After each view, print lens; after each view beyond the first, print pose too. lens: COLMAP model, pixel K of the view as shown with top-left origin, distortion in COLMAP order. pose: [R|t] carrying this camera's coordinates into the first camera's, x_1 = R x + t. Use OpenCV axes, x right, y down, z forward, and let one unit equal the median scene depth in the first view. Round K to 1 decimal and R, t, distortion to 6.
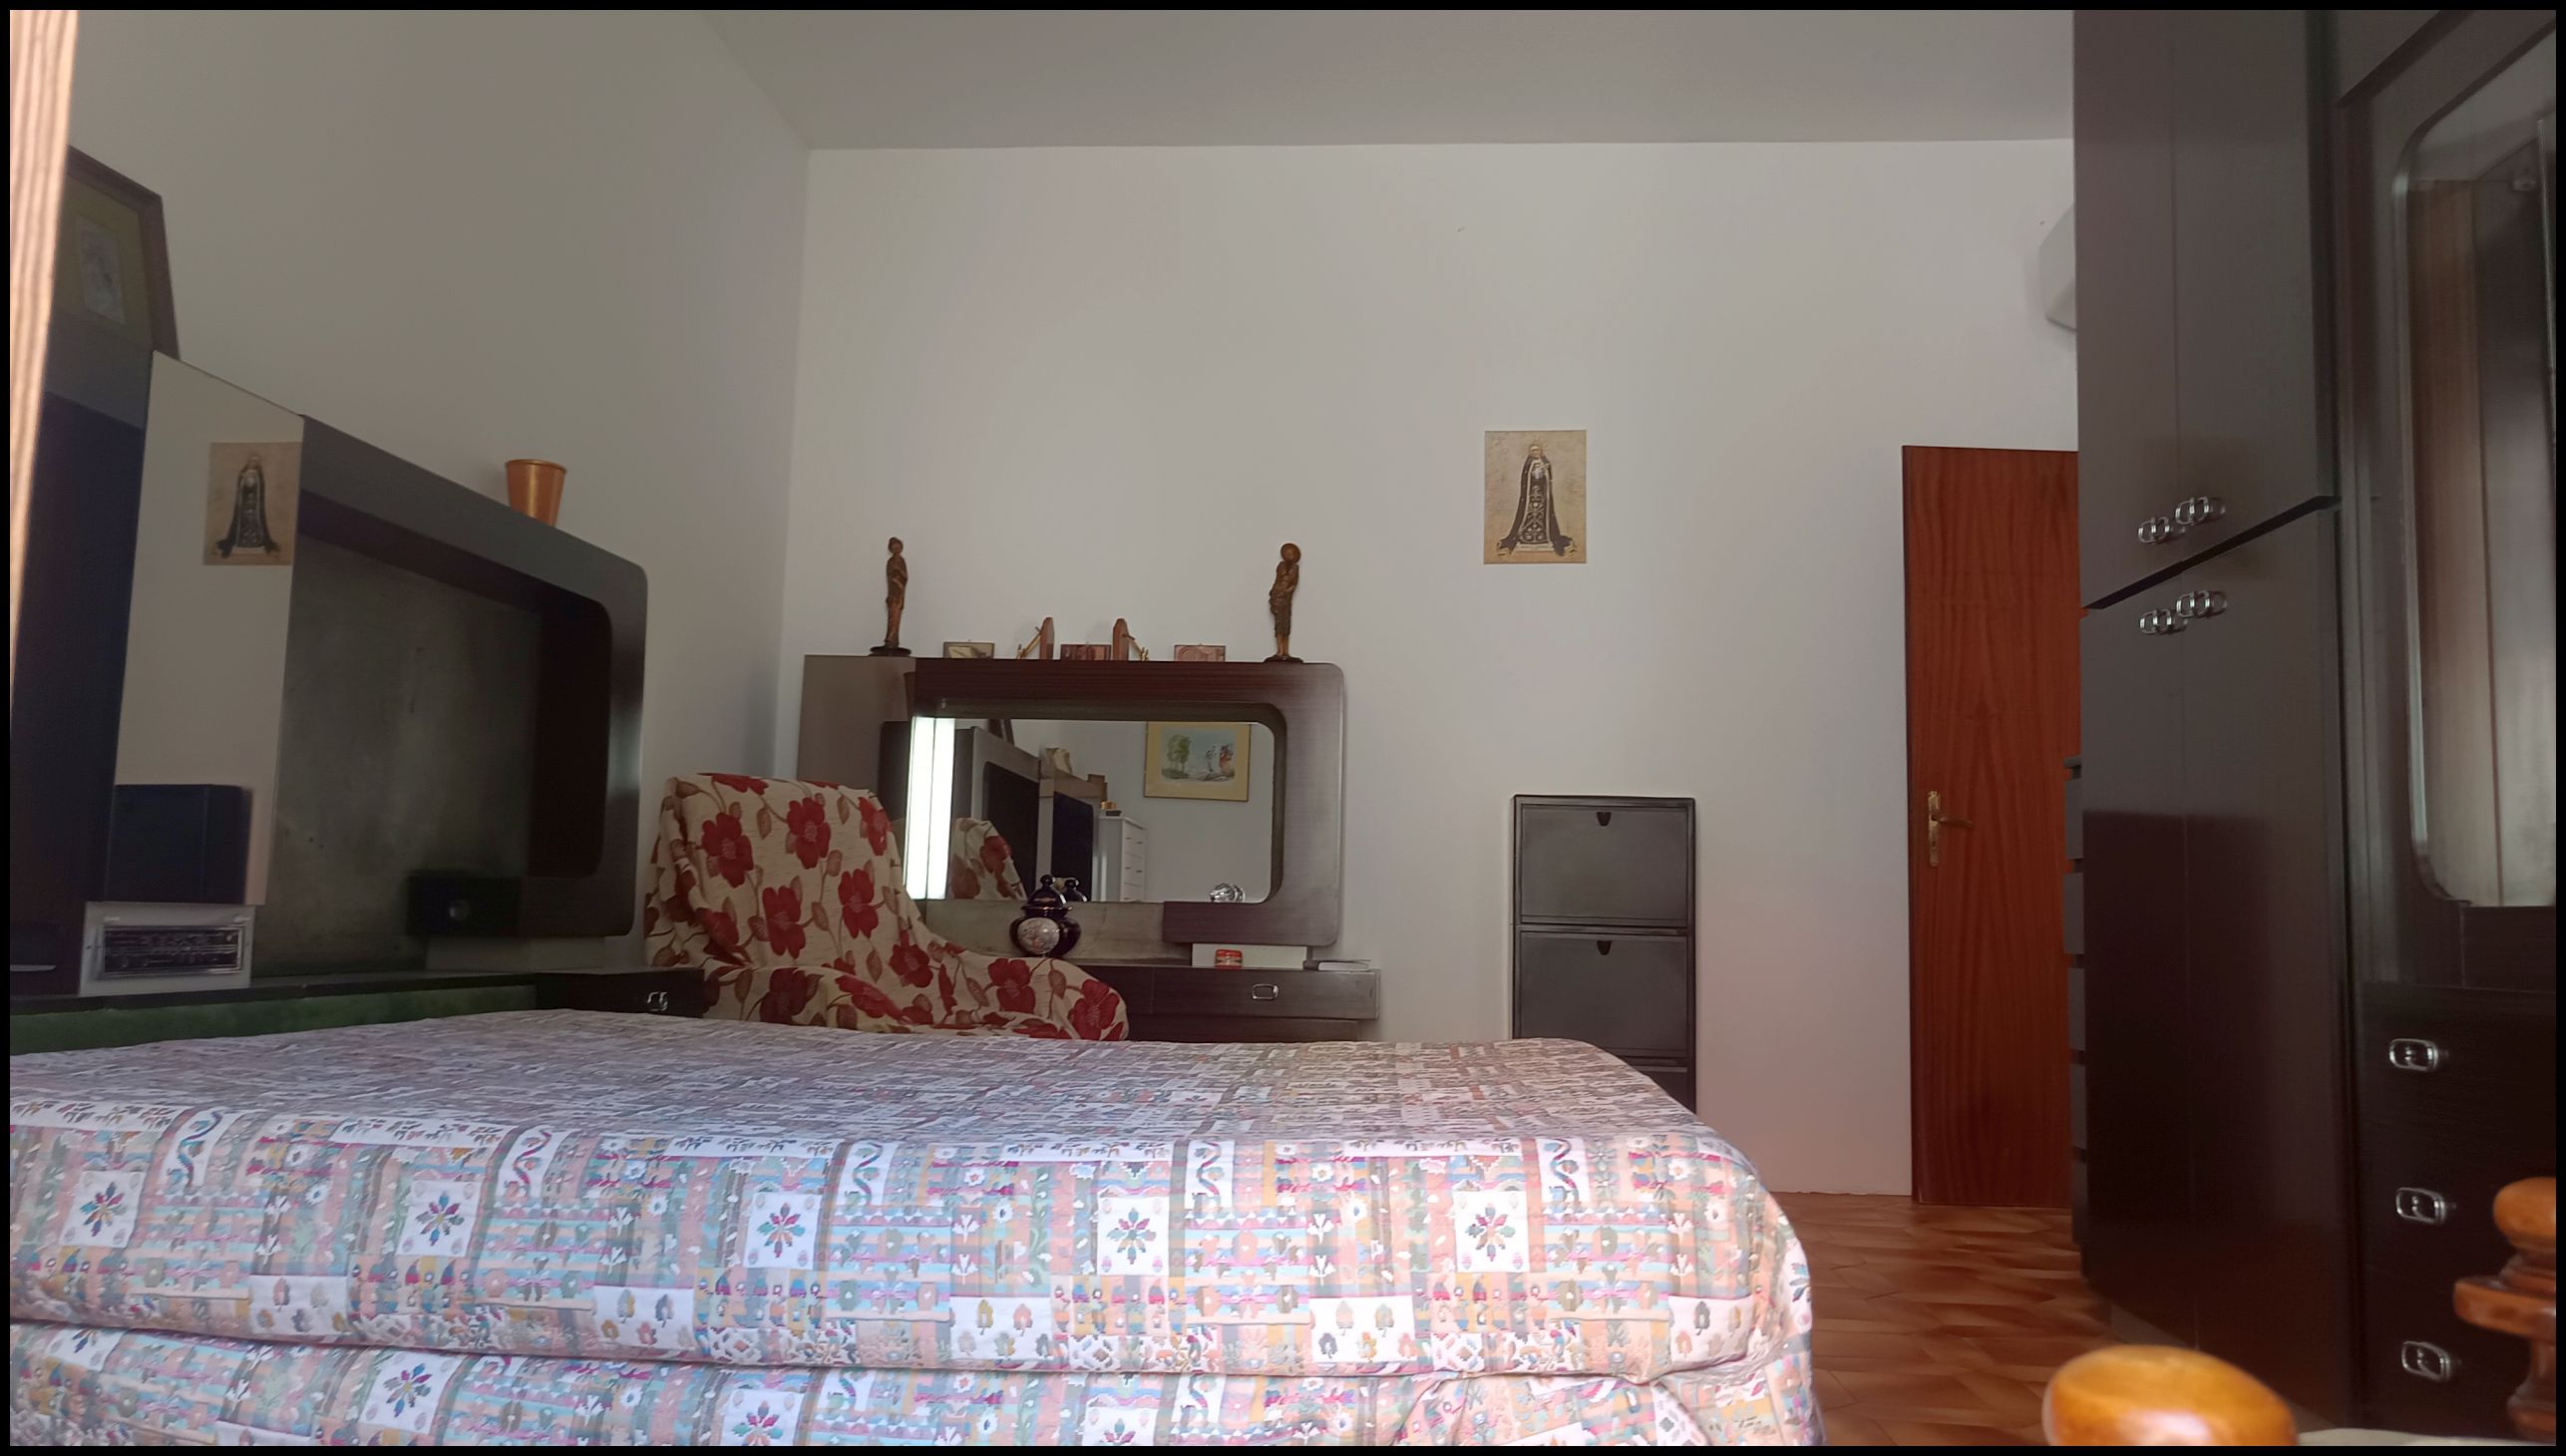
lens RADIAL K [[1871.6, 0, 1282.4], [0, 1871.6, 727.2], [0, 0, 1]] dist [0.045015, -0.003385]
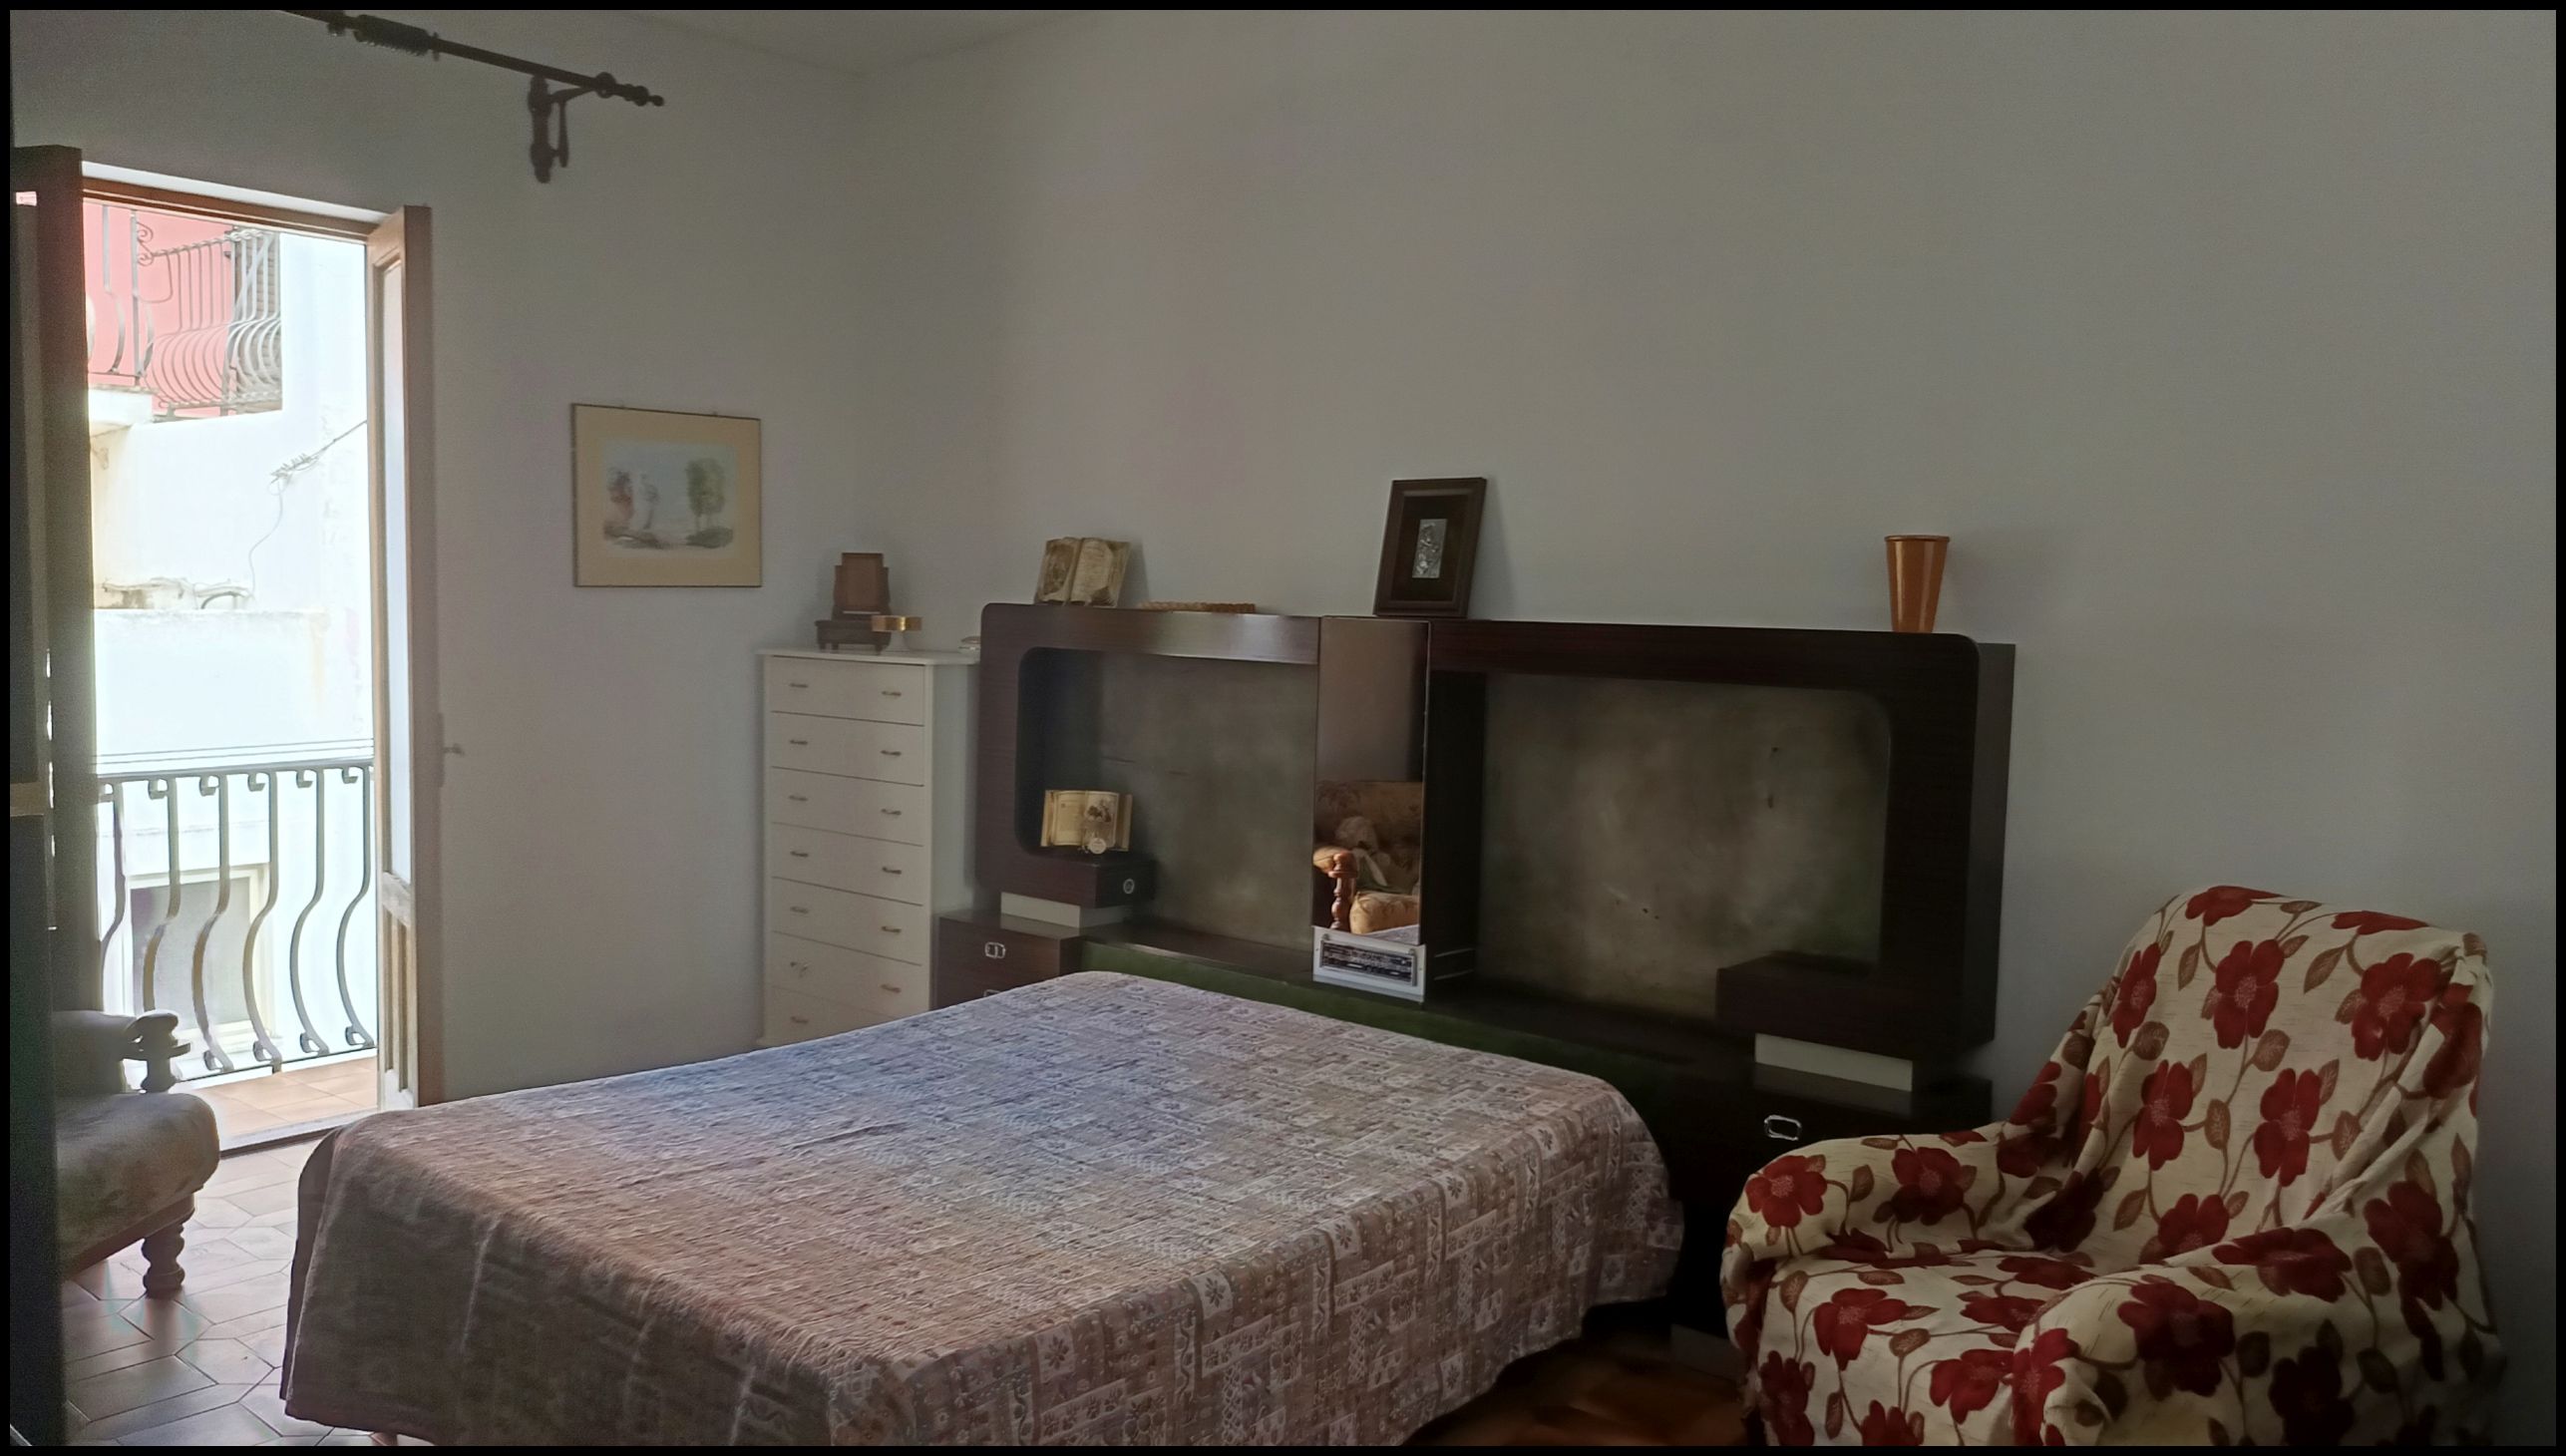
lens RADIAL K [[1871.6, 0, 1288.3], [0, 1871.6, 727.6], [0, 0, 1]] dist [0.045015, -0.003385]
pose [[-0.598465, 0.025290, -0.800750, 0.476544], [0.054006, 0.998502, -0.008828, -0.048643], [0.799327, -0.048529, -0.598934, 1.166134]]
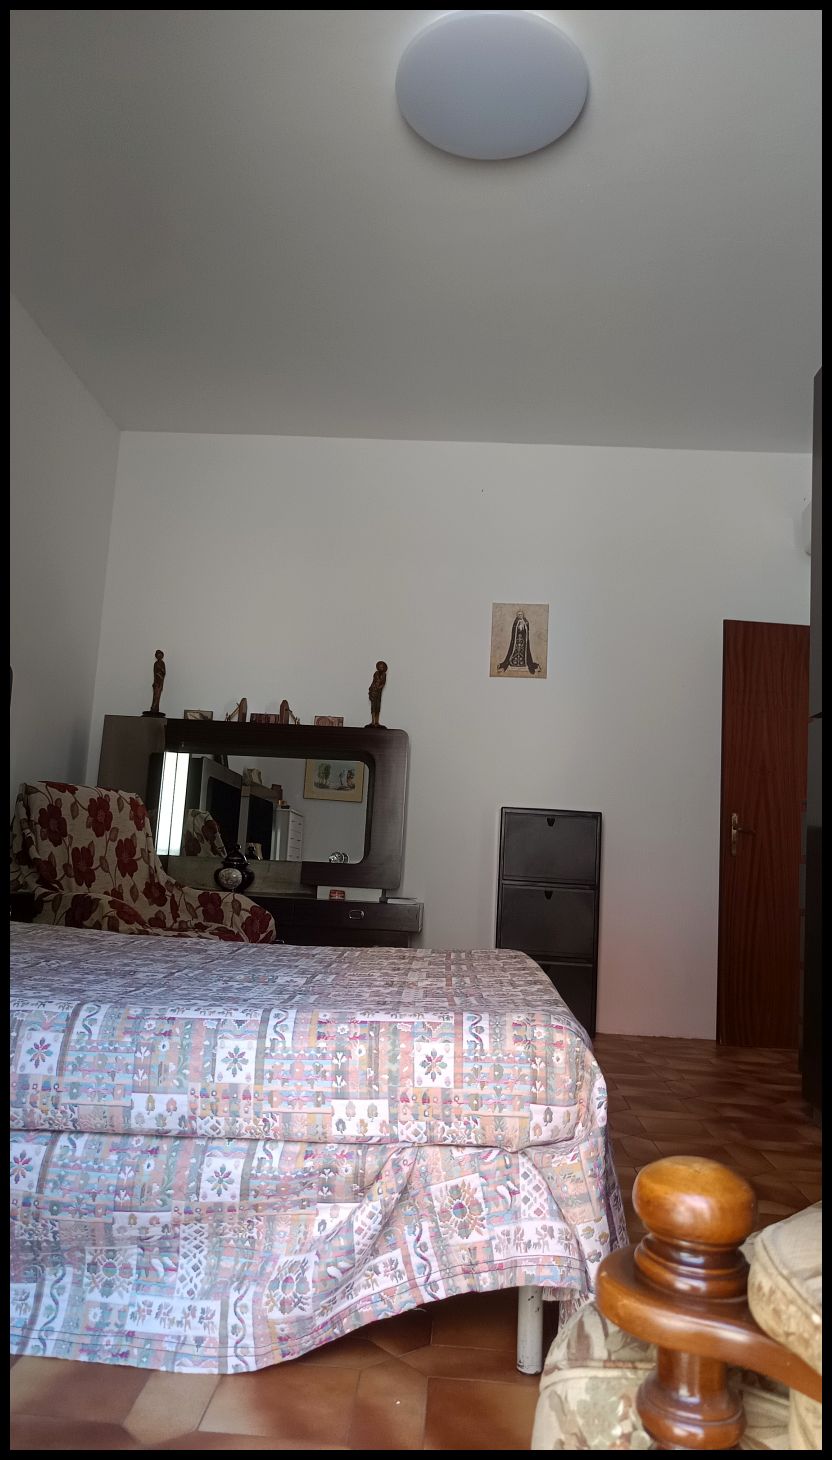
lens RADIAL K [[1064.9, 0, 418.8], [0, 1064.9, 739.5], [0, 0, 1]] dist [0.045015, -0.003385]
pose [[0.999325, 0.033839, 0.014285, 0.032045], [-0.033638, 0.999336, -0.014022, -0.012897], [-0.014750, 0.013532, 0.999800, -0.013470]]
